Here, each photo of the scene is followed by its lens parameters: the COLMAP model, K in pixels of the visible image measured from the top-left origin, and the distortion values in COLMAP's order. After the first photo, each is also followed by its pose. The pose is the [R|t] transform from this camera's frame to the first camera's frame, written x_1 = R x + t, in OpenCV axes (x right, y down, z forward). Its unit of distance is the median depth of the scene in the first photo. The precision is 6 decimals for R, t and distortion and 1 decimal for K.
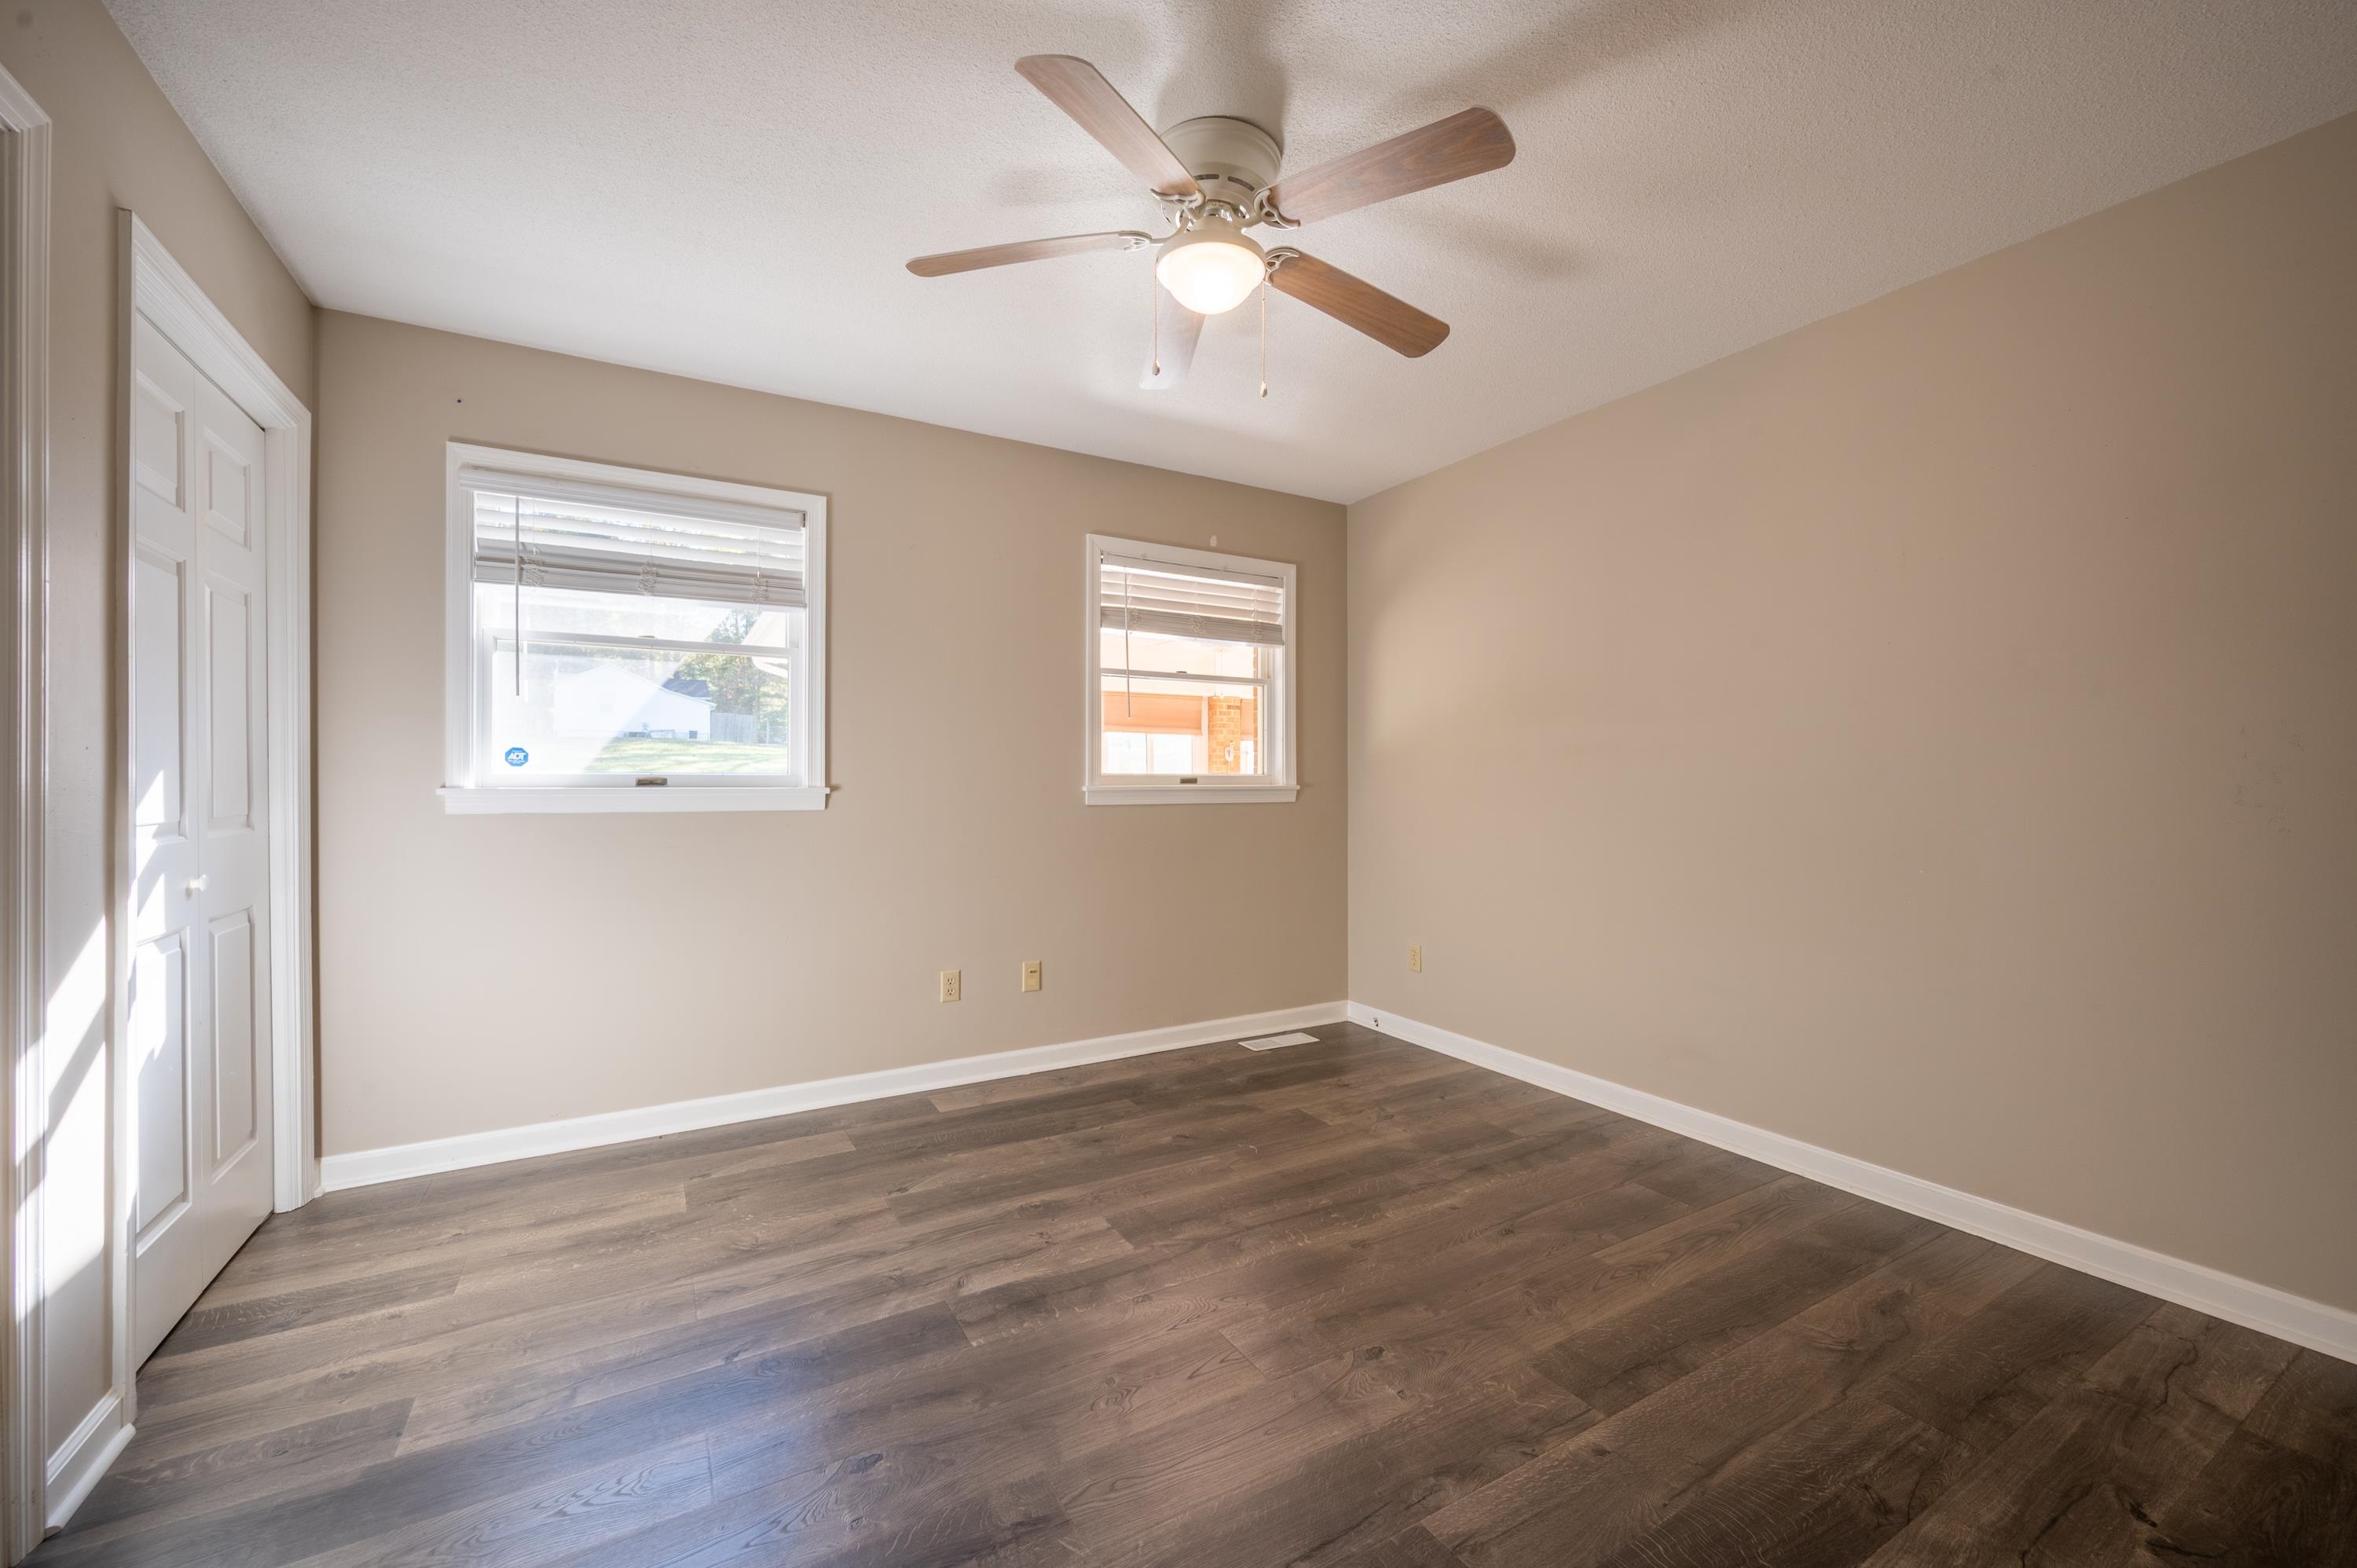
lens RADIAL K [[882.5, 0, 1189.2], [0, 882.5, 785.2], [0, 0, 1]] dist [0.000130, 0.000041]
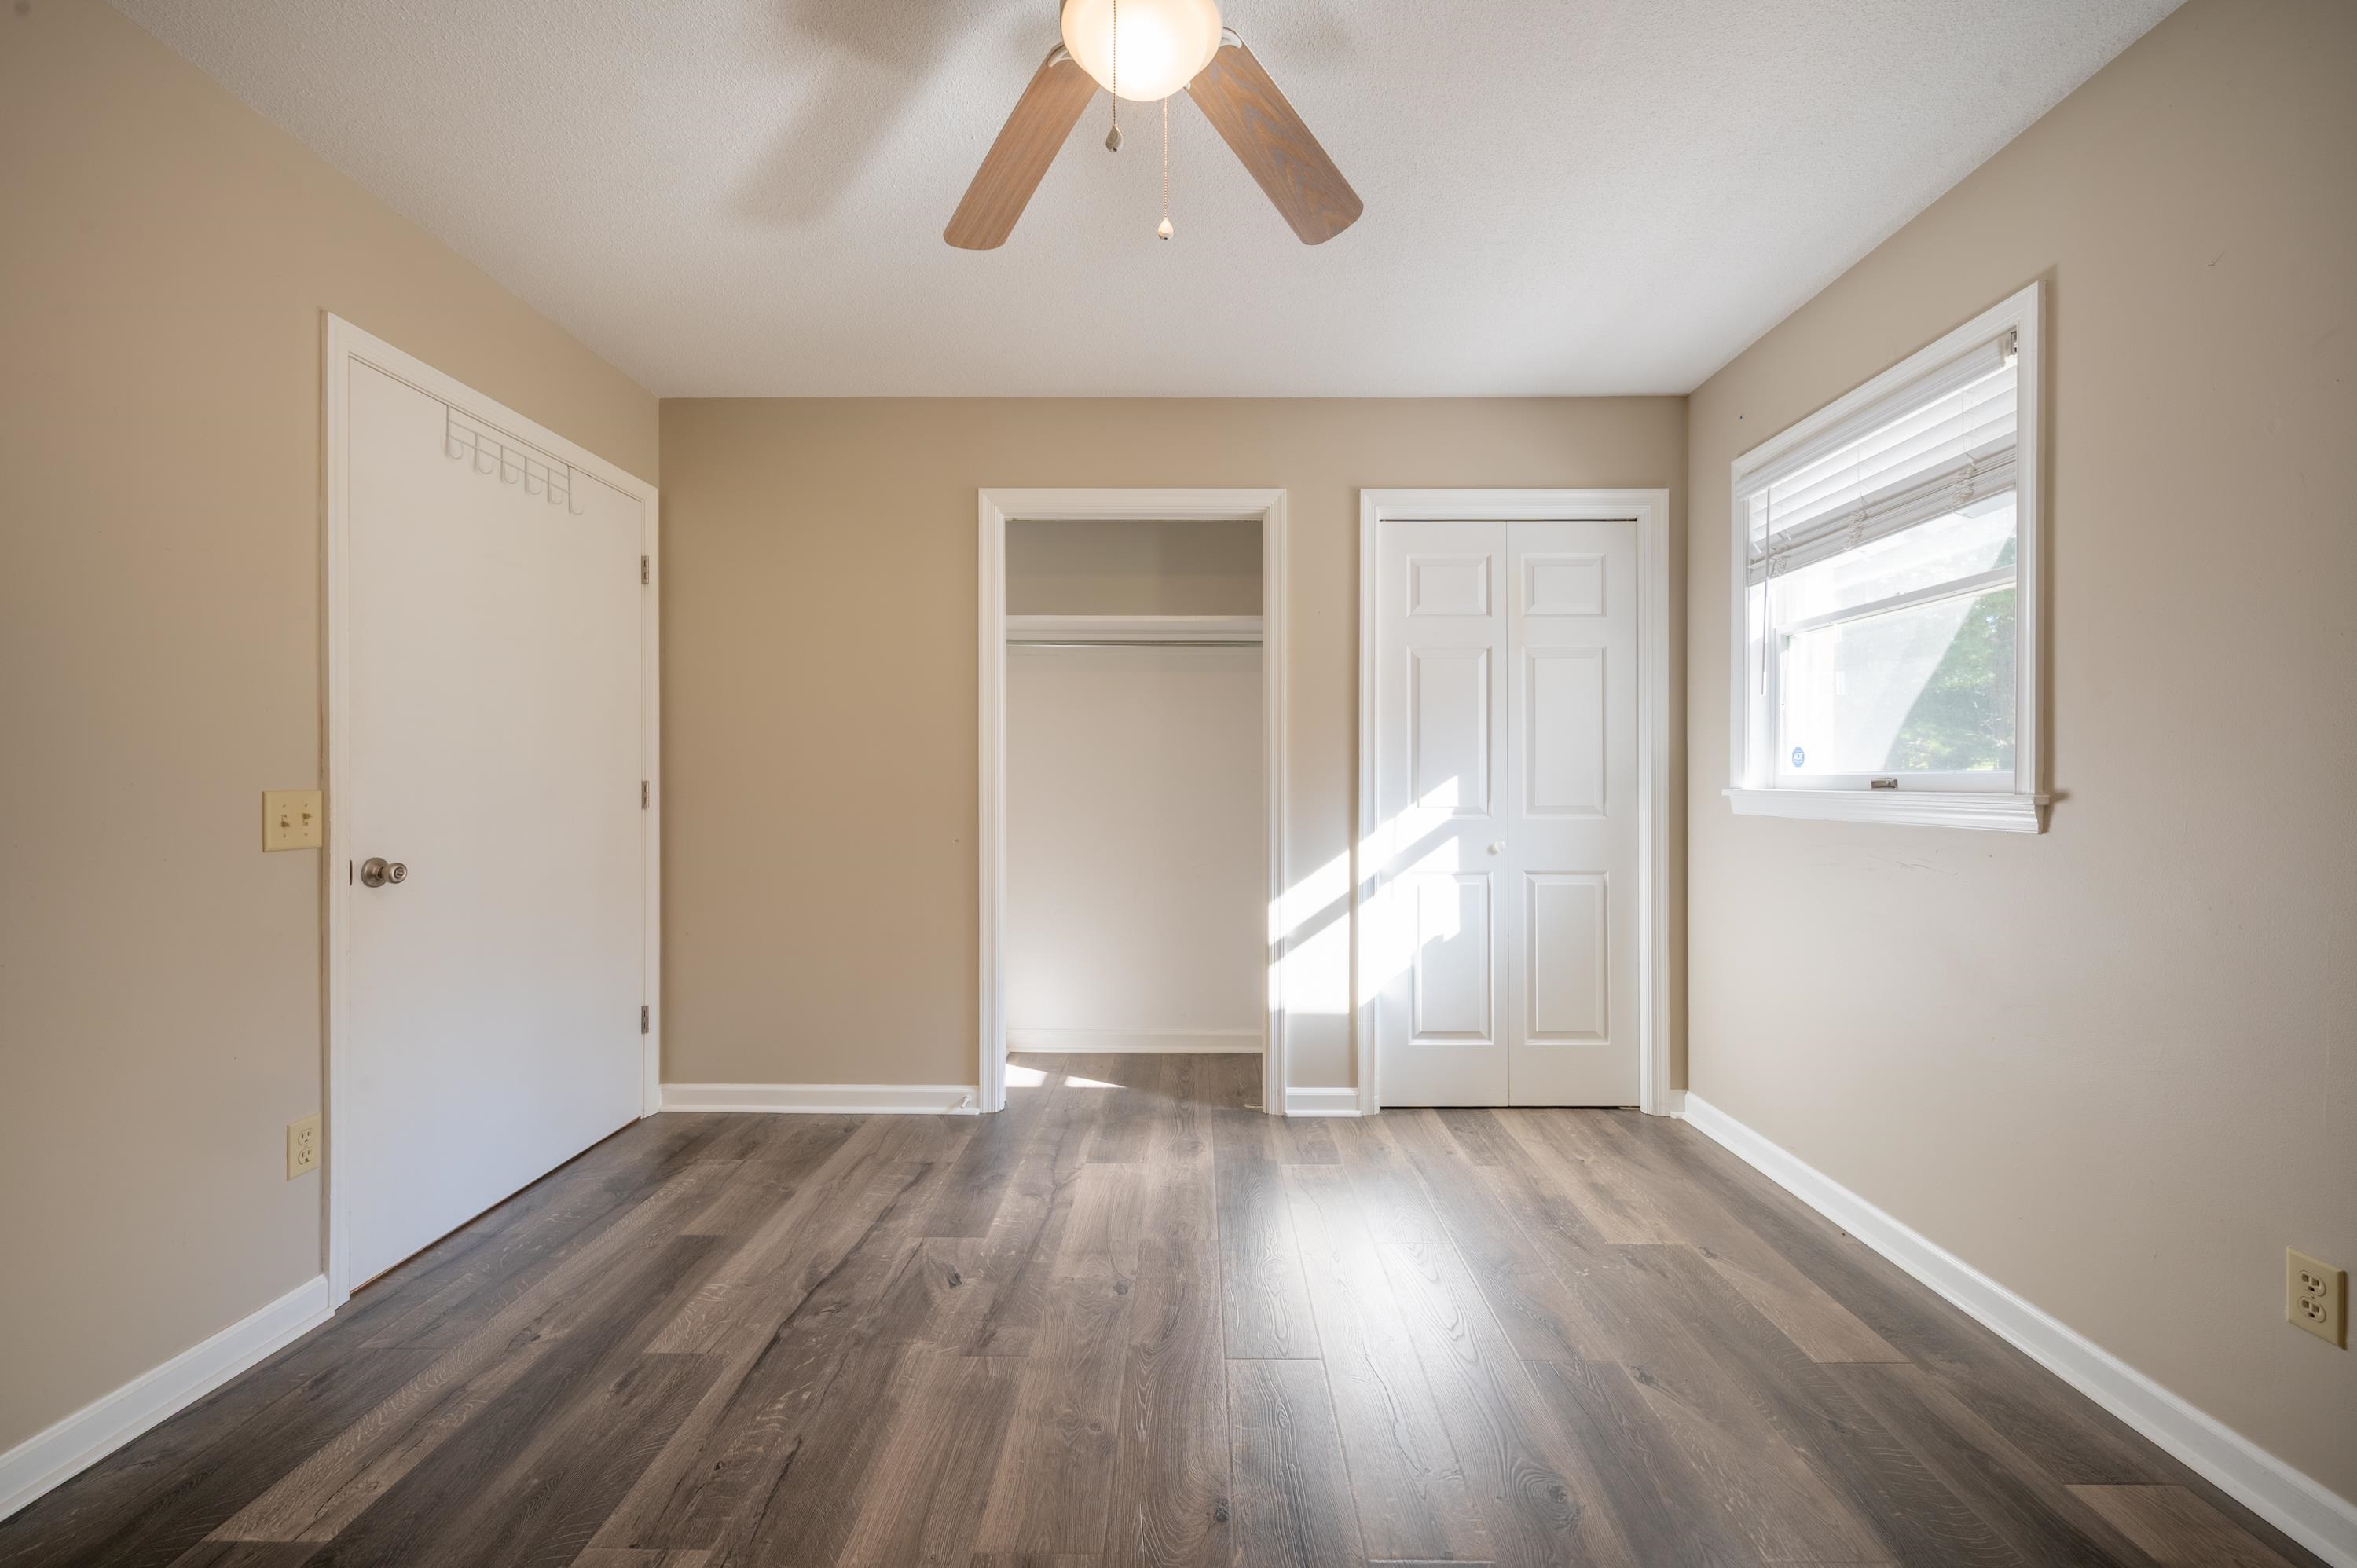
lens RADIAL K [[921.9, 0, 1192.8], [0, 921.9, 785.4], [0, 0, 1]] dist [-0.000042, -0.000172]
pose [[-0.490800, 0.003195, -0.871266, 0.435385], [-0.007263, 0.999944, 0.007758, -0.005158], [0.871242, 0.010135, -0.490749, 0.964337]]
